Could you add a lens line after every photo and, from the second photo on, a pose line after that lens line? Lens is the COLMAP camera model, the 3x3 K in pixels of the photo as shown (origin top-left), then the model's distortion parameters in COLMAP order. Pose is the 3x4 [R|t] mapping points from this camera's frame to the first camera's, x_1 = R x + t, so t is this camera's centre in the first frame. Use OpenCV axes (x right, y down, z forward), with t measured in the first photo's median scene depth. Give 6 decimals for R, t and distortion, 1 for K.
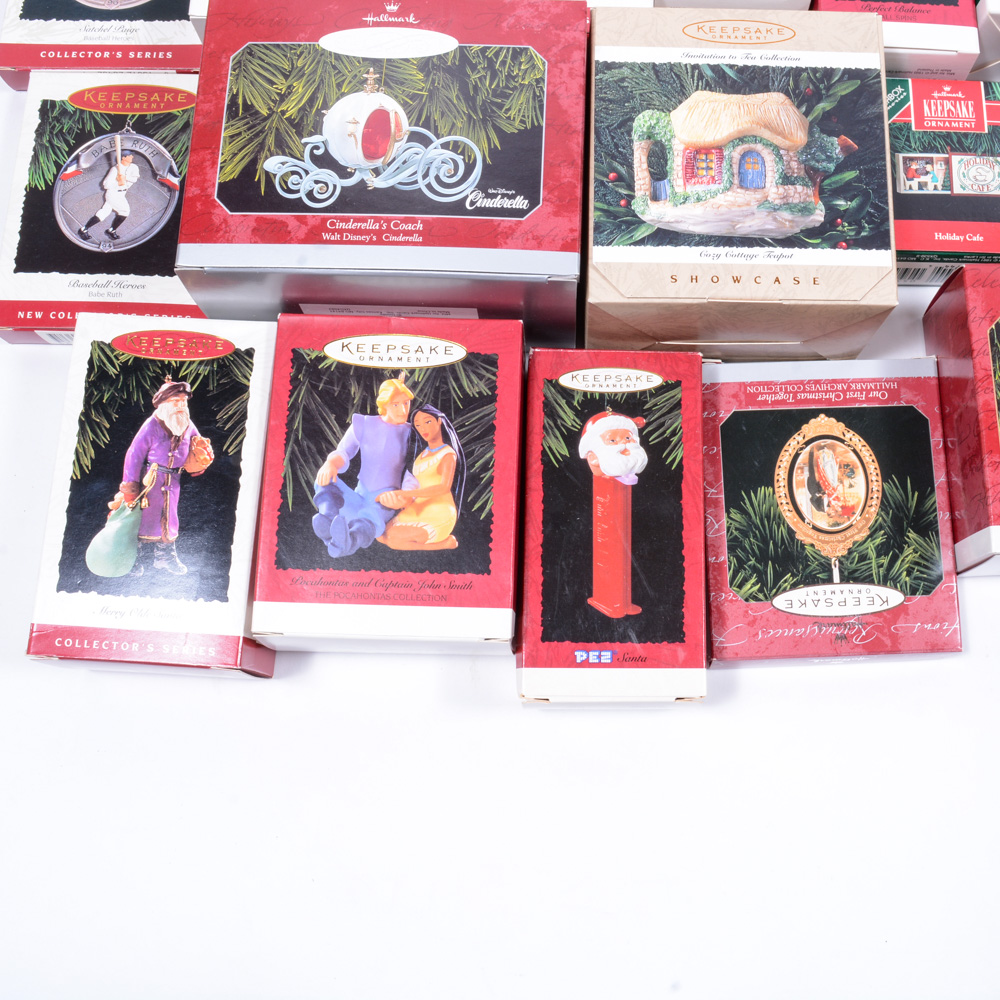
lens RADIAL K [[1249.8, 0, 584.8], [0, 1249.8, 498.4], [0, 0, 1]] dist [-0.092714, 0.000000]
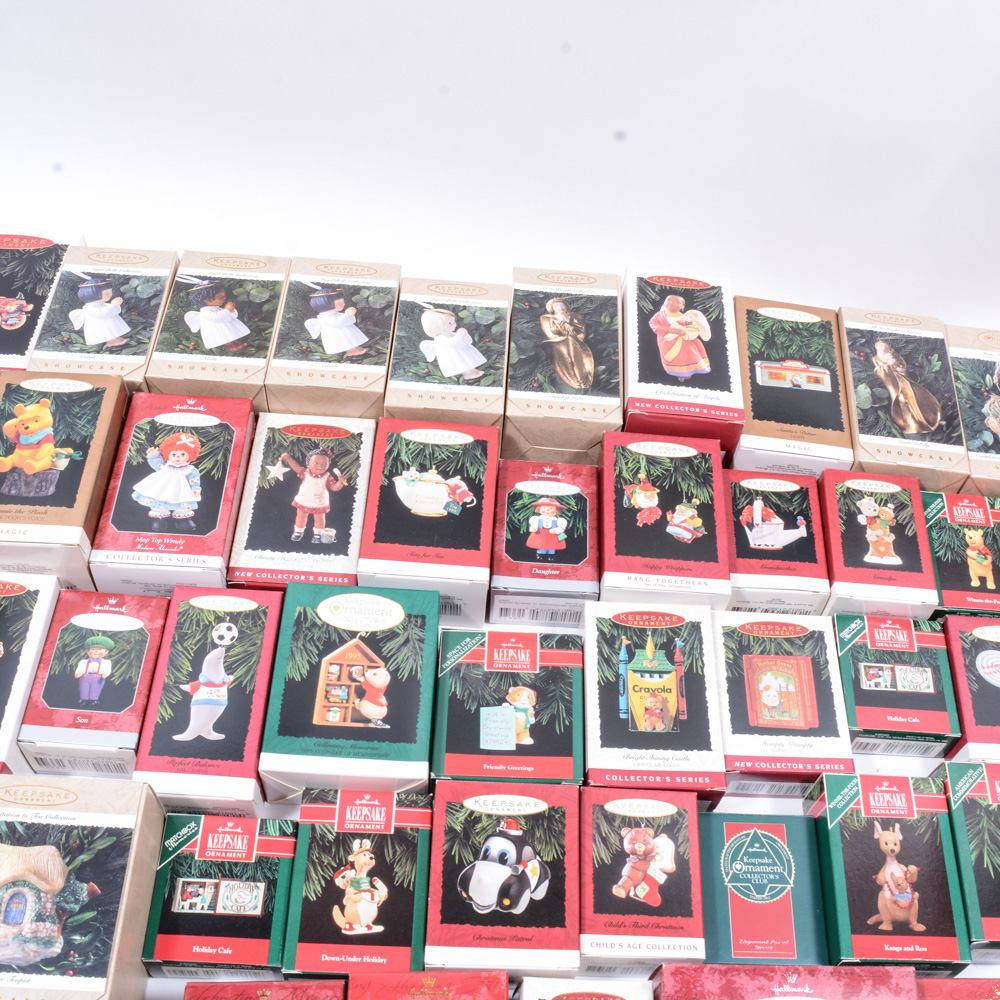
lens RADIAL K [[1216.8, 0, 539.1], [0, 1216.8, 490.3], [0, 0, 1]] dist [-0.091135, 0.000000]
pose [[0.996814, 0.041818, 0.067924, 0.579718], [-0.012820, 0.924475, -0.381026, -0.200531], [-0.078728, 0.378941, 0.922066, -0.377190]]
